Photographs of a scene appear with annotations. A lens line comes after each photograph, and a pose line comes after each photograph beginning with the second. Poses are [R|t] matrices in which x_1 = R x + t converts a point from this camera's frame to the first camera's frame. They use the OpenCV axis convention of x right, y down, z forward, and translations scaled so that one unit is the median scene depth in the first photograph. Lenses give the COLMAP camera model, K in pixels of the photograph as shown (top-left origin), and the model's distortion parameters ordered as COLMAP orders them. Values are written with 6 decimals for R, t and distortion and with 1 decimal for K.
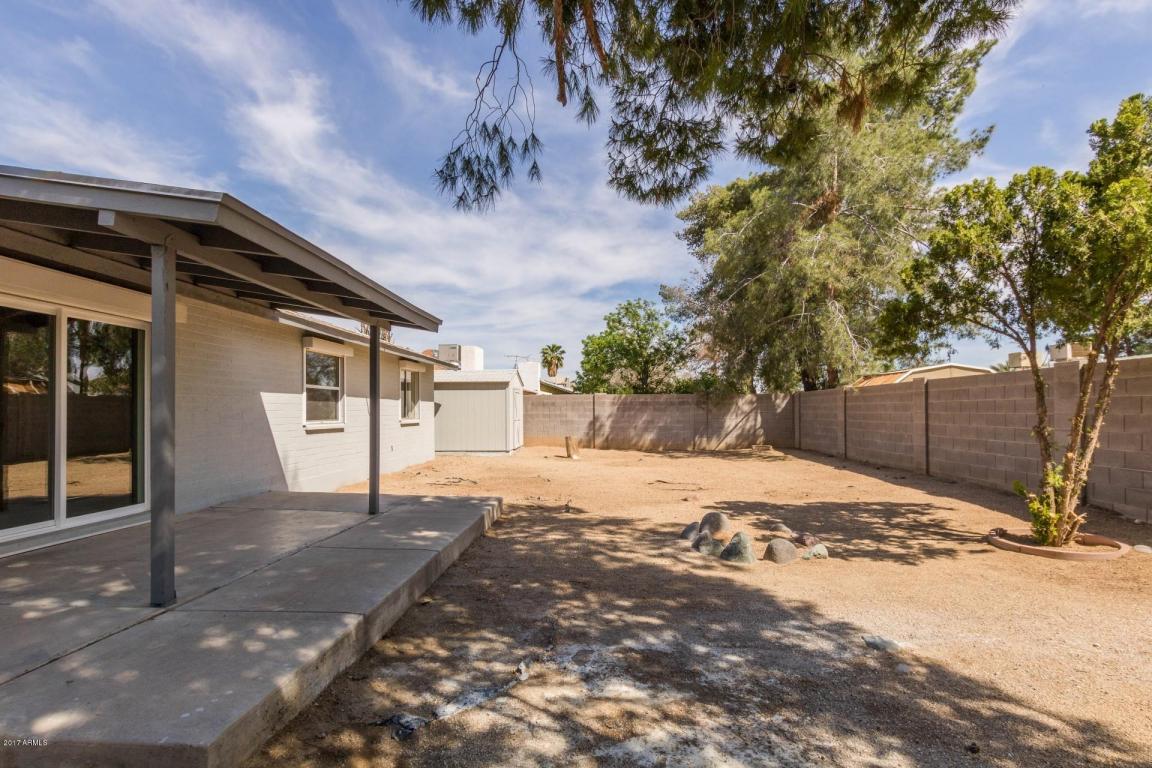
lens RADIAL K [[535.4, 0, 588.2], [0, 535.4, 402.4], [0, 0, 1]] dist [-0.001291, 0.000456]
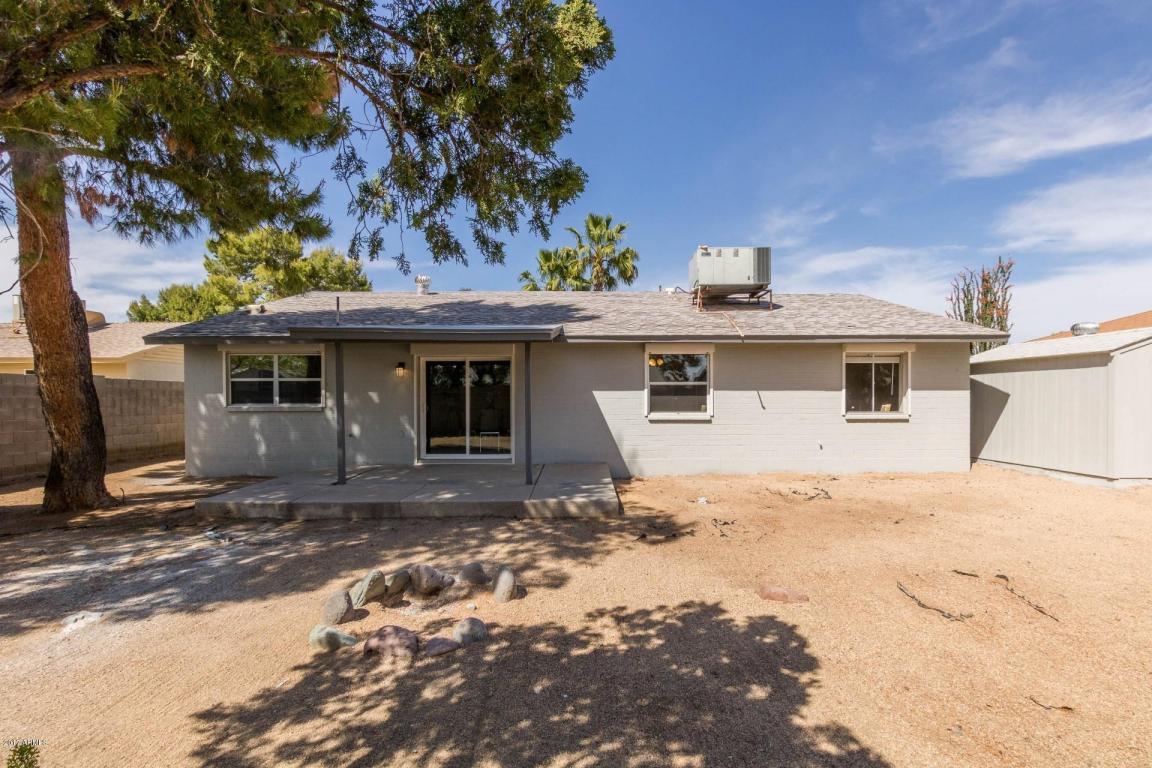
lens RADIAL K [[534.0, 0, 576.2], [0, 534.0, 403.4], [0, 0, 1]] dist [0.001900, -0.001353]
pose [[0.018515, 0.012094, -0.999755, 0.897363], [0.018505, 0.999751, 0.012437, -0.005394], [0.999657, -0.018731, 0.018287, 1.078065]]
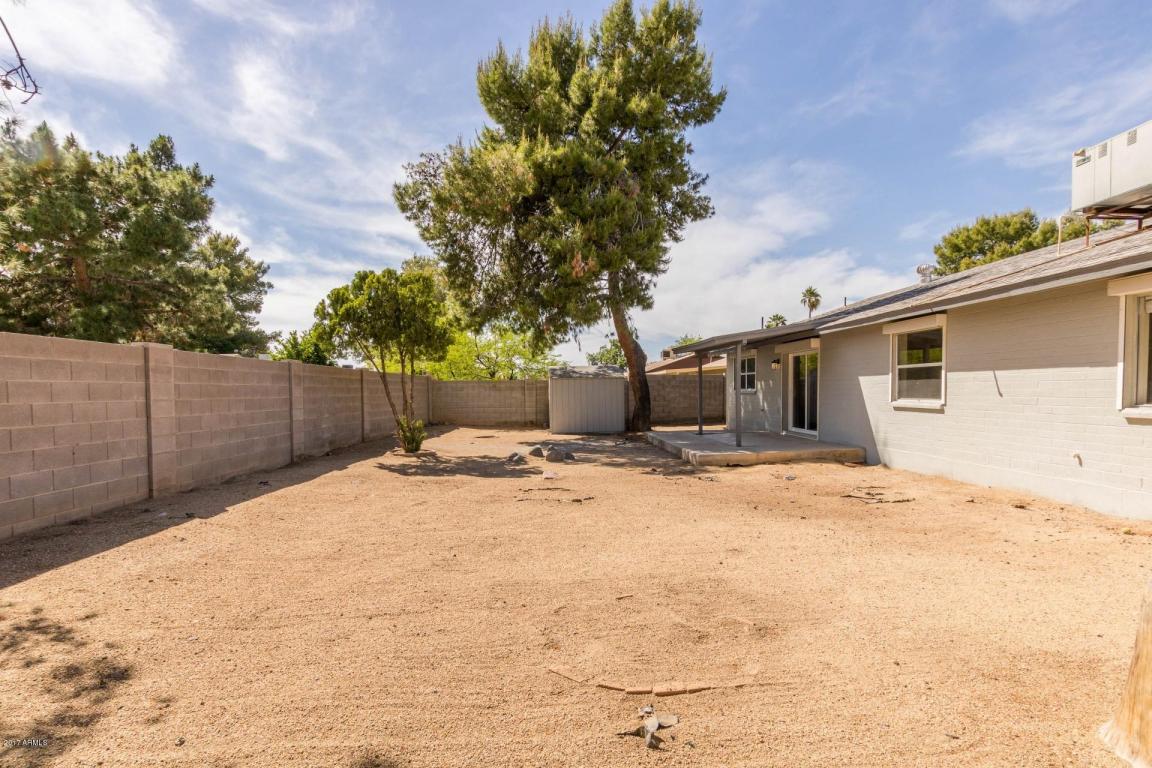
lens RADIAL K [[534.0, 0, 576.2], [0, 534.0, 403.4], [0, 0, 1]] dist [0.001900, -0.001353]
pose [[-0.998038, 0.009980, -0.061803, 0.265042], [0.009415, 0.999911, 0.009423, 0.036831], [0.061891, 0.008823, -0.998044, 2.741287]]
